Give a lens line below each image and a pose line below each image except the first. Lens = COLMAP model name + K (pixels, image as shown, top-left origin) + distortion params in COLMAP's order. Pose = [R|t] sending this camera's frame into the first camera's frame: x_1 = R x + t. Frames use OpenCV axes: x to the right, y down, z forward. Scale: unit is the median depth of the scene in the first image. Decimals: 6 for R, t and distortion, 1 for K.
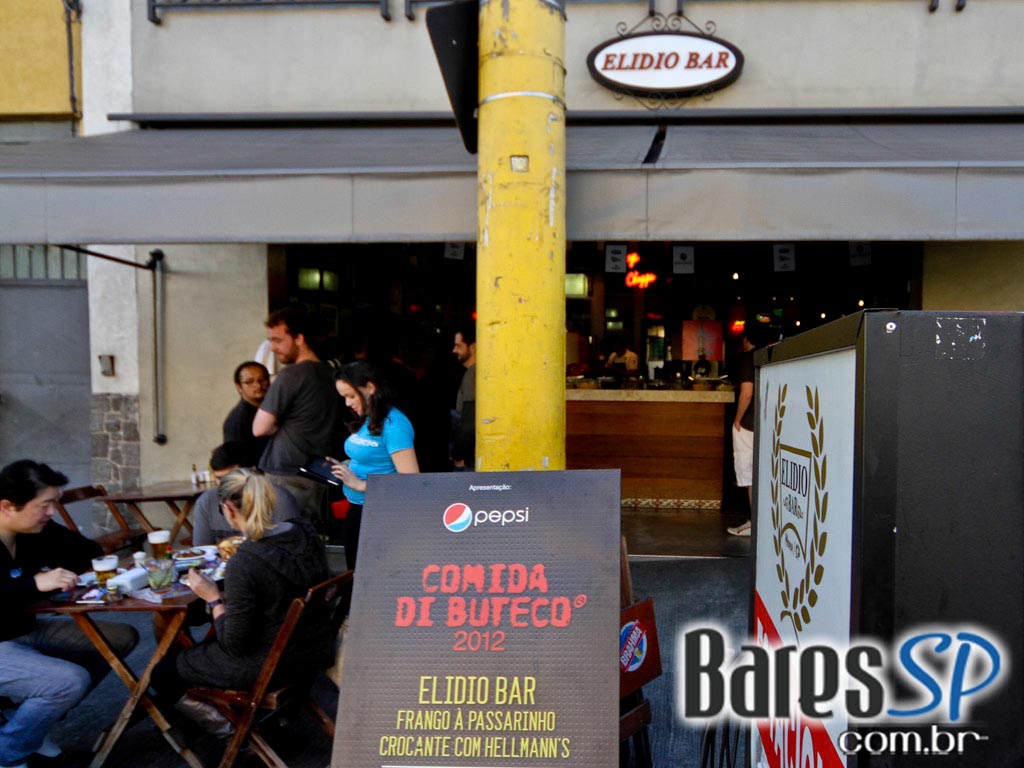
lens RADIAL K [[688.9, 0, 606.7], [0, 688.9, 419.8], [0, 0, 1]] dist [-0.015335, 0.004929]
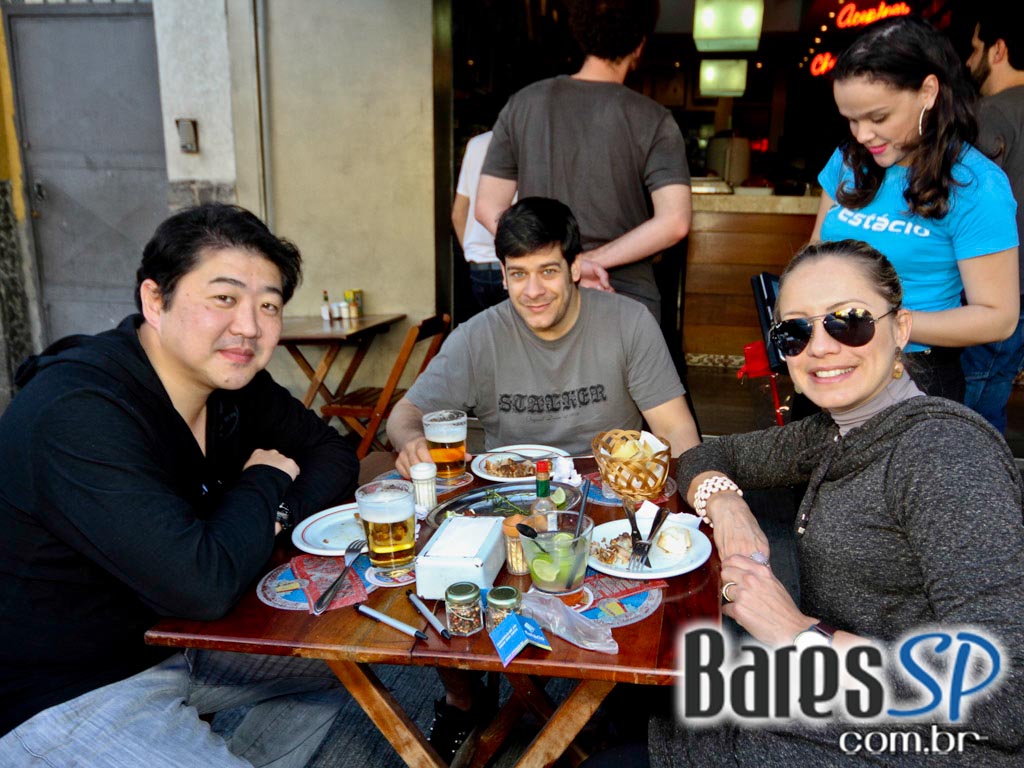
lens RADIAL K [[682.5, 0, 522.9], [0, 682.5, 399.4], [0, 0, 1]] dist [-0.016302, 0.004855]
pose [[0.993863, 0.042680, -0.102049, -0.675696], [-0.024902, 0.985212, 0.169520, 0.101992], [0.107775, -0.165939, 0.980229, 0.719410]]
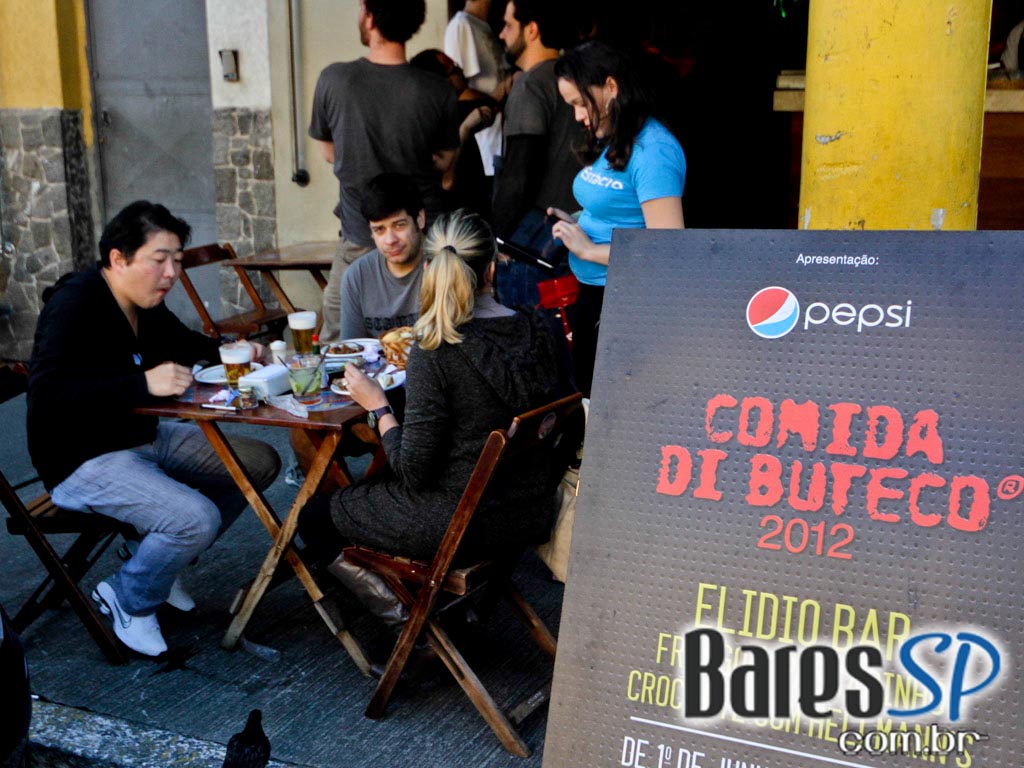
lens RADIAL K [[1154.3, 0, 511.3], [0, 1154.3, 376.6], [0, 0, 1]] dist [-0.027574, 0.000000]
pose [[0.921147, 0.078087, -0.381301, -0.044159], [-0.006524, 0.982628, 0.185473, 0.019145], [0.389160, -0.168361, 0.905654, 0.068712]]
